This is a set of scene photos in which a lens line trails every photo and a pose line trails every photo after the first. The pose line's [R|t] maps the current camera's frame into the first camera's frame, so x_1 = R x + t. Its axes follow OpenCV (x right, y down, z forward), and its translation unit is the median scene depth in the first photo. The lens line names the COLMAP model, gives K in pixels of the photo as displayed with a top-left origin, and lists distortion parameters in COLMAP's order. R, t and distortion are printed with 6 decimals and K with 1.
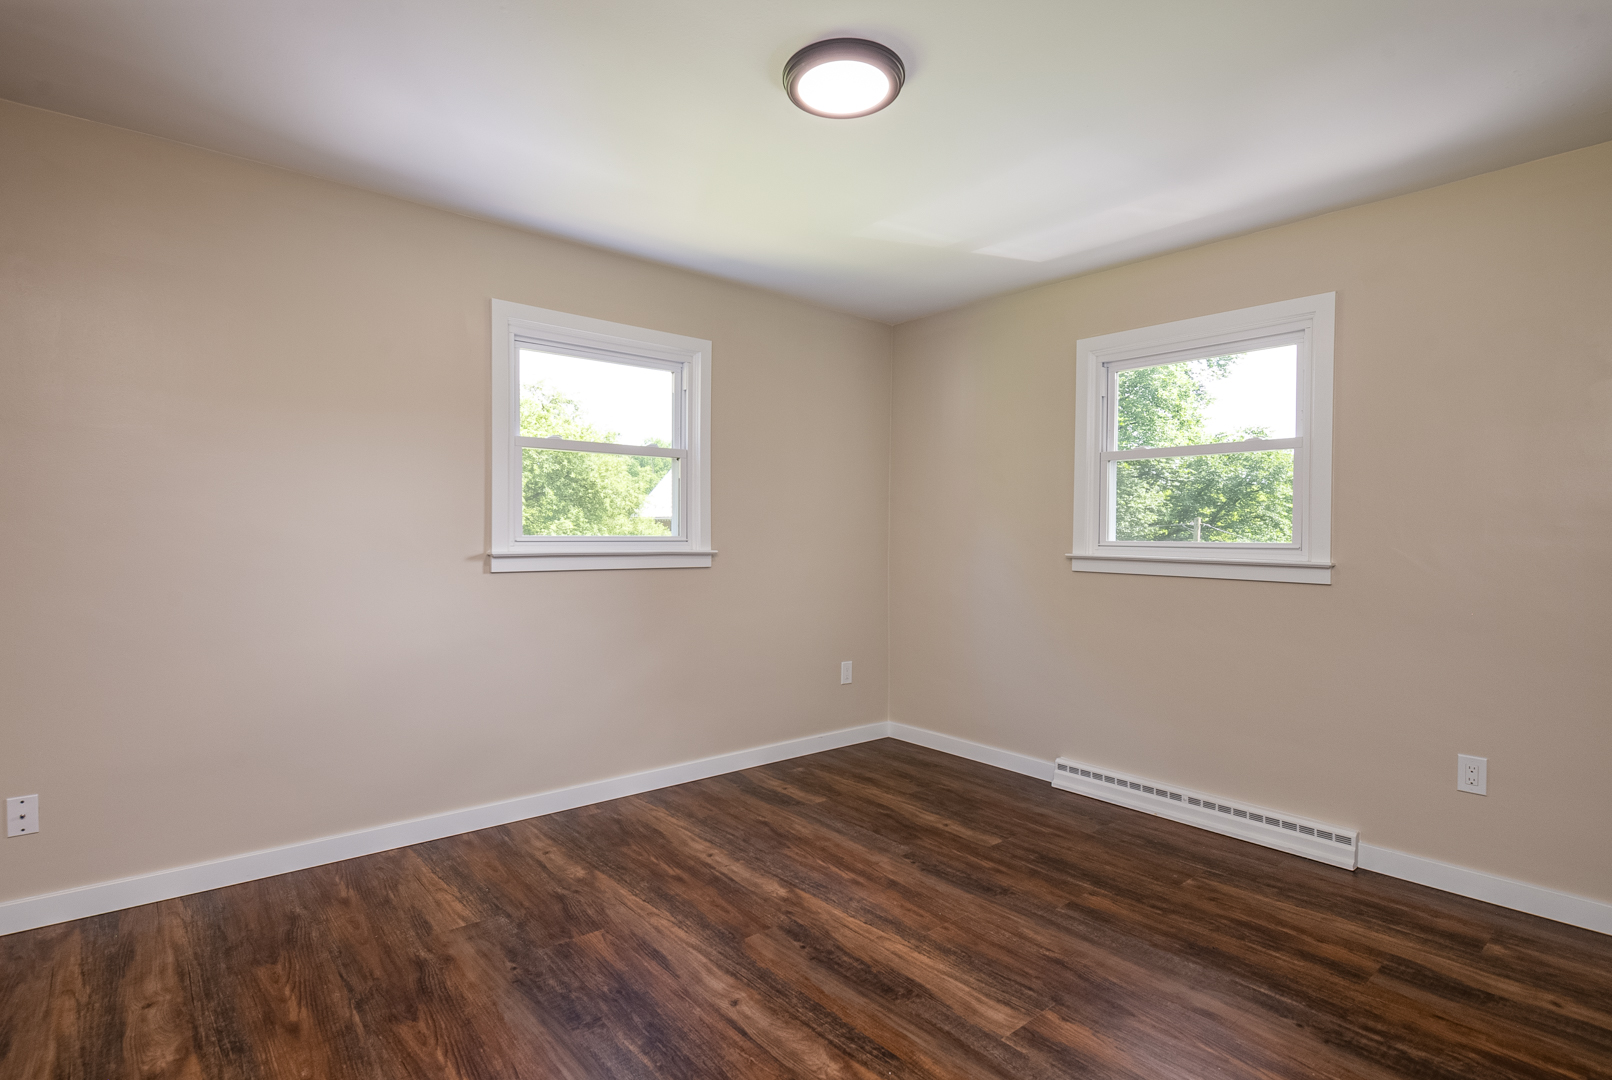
lens RADIAL K [[793.5, 0, 797.3], [0, 793.5, 534.6], [0, 0, 1]] dist [0.000734, -0.007371]
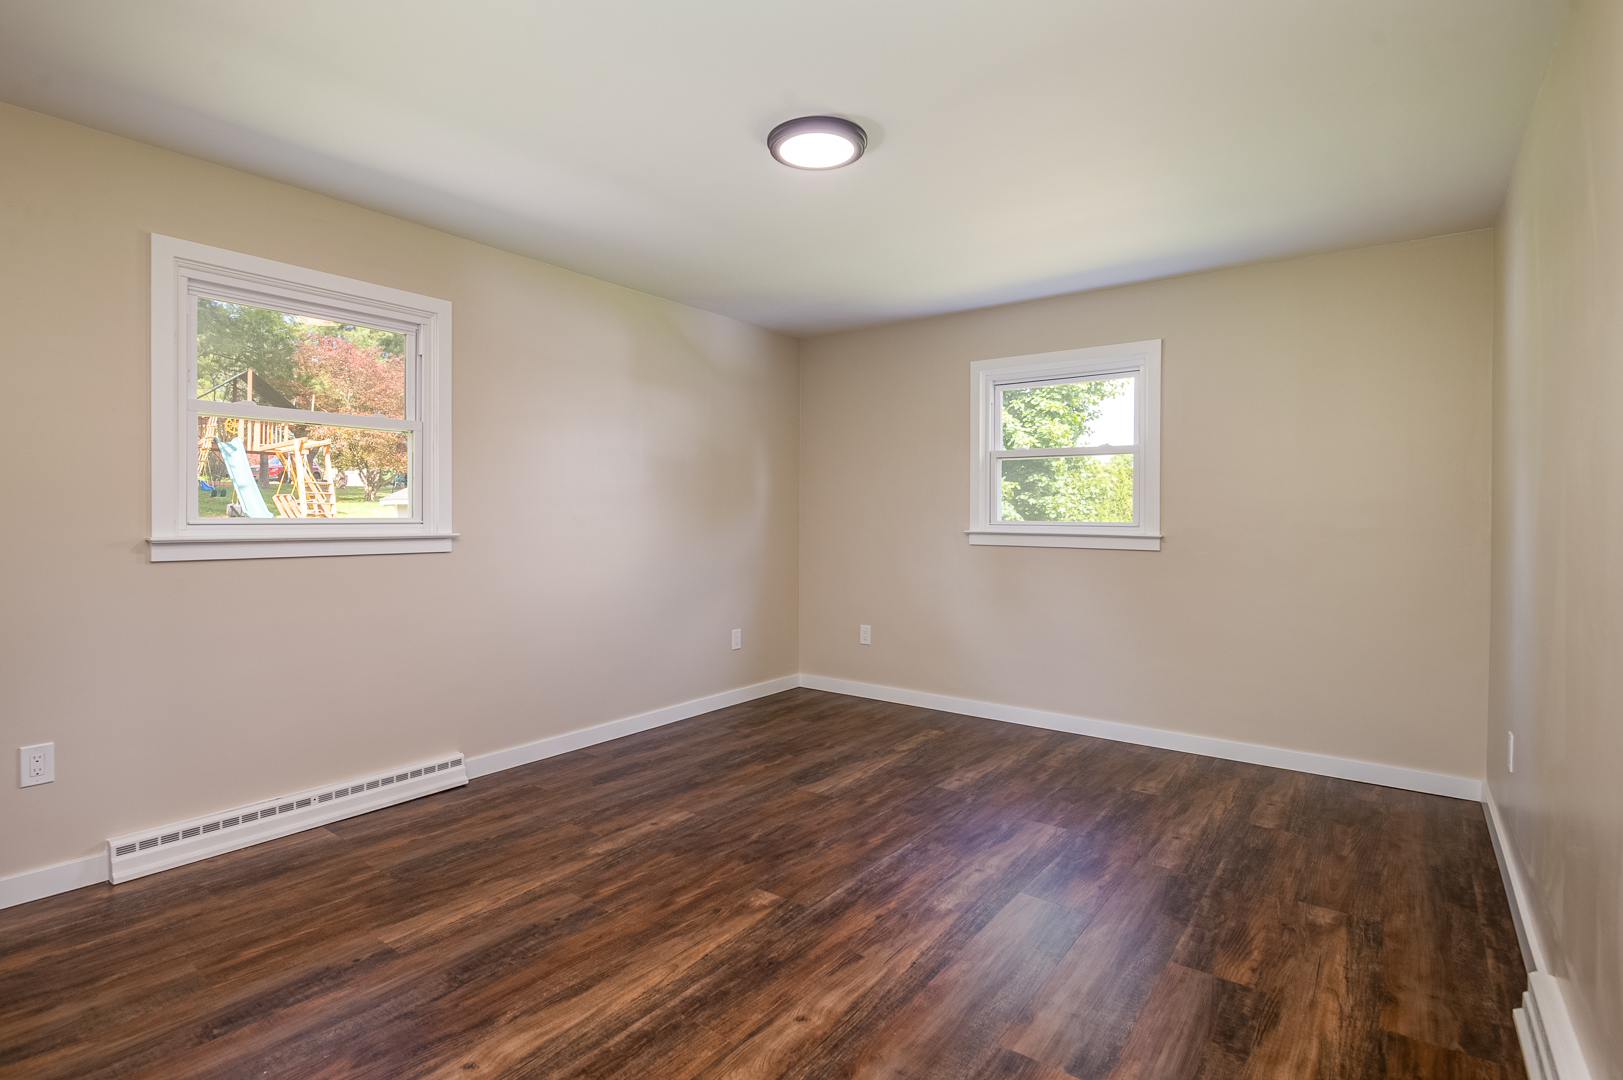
lens RADIAL K [[784.7, 0, 811.5], [0, 784.7, 540.0], [0, 0, 1]] dist [-0.010923, -0.000846]
pose [[-0.233135, -0.043047, 0.971491, -0.604364], [-0.004931, 0.999059, 0.043085, -0.006772], [-0.972432, 0.005254, -0.233128, 0.791761]]
